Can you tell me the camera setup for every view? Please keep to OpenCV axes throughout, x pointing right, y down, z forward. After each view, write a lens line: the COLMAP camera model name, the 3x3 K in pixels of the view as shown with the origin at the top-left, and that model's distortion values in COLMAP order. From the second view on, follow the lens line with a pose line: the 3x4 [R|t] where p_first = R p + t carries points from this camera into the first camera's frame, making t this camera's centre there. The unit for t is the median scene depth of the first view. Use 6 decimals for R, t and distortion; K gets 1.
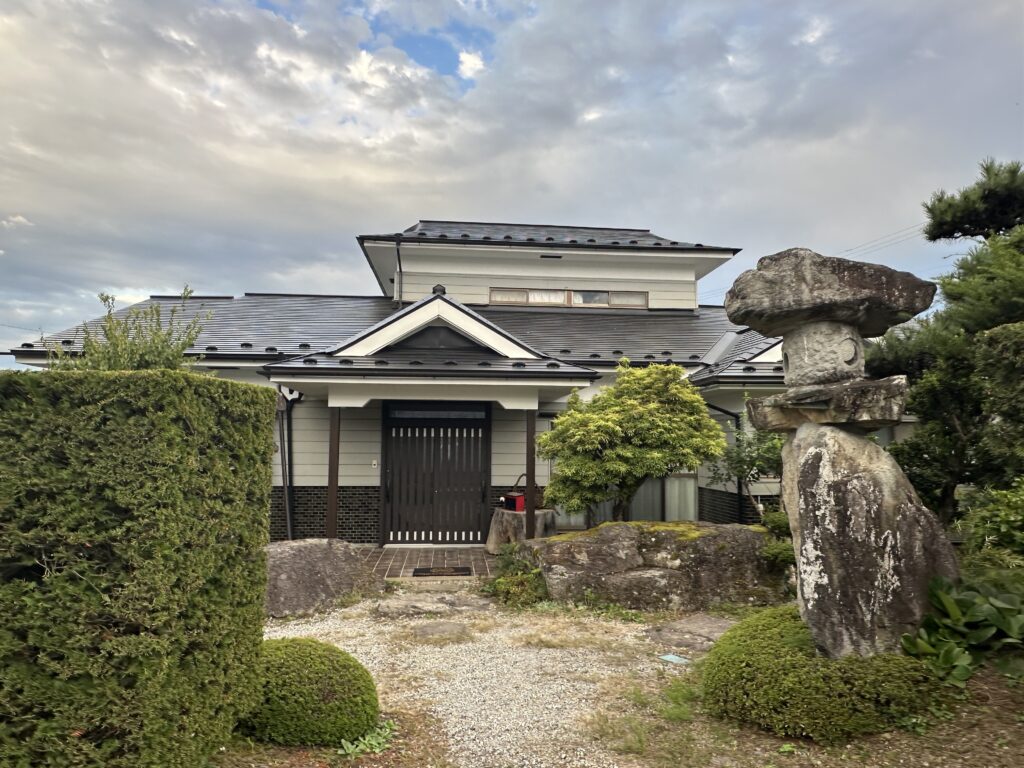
lens RADIAL K [[655.6, 0, 512.0], [0, 655.6, 384.0], [0, 0, 1]] dist [0.000745, -0.000039]
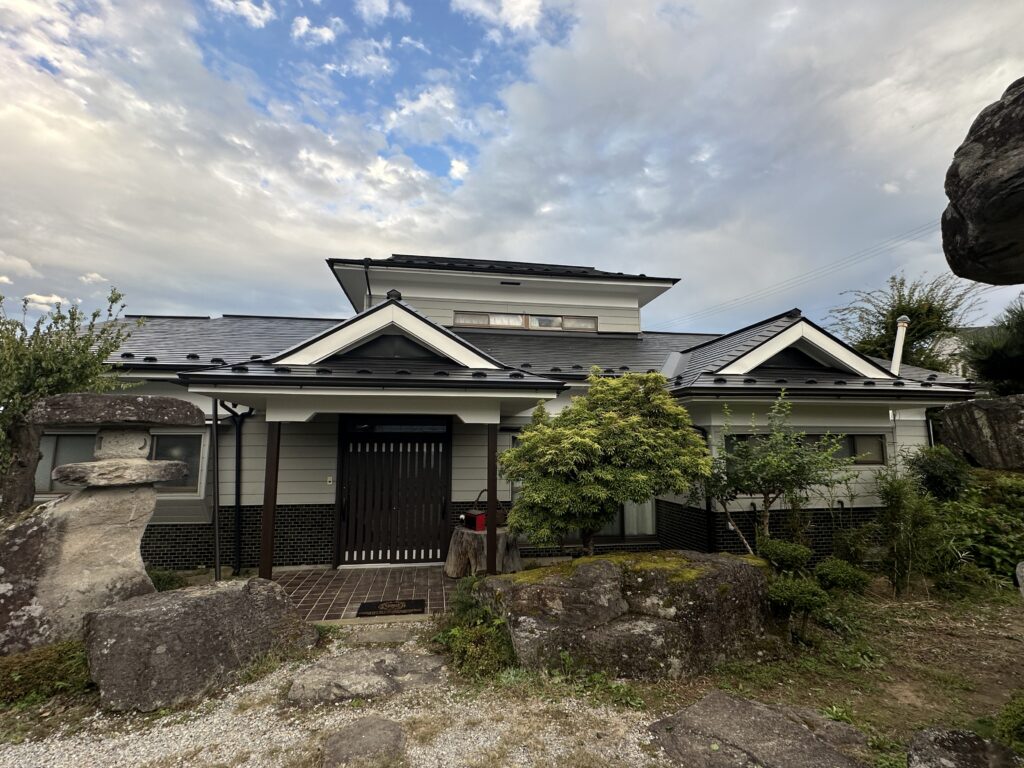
lens RADIAL K [[503.6, 0, 512.0], [0, 503.6, 384.0], [0, 0, 1]] dist [-0.000986, -0.000038]
pose [[0.997538, 0.002403, 0.070082, 0.007674], [0.000338, 0.999236, -0.039074, 0.012607], [-0.070123, 0.039001, 0.996776, 0.335864]]
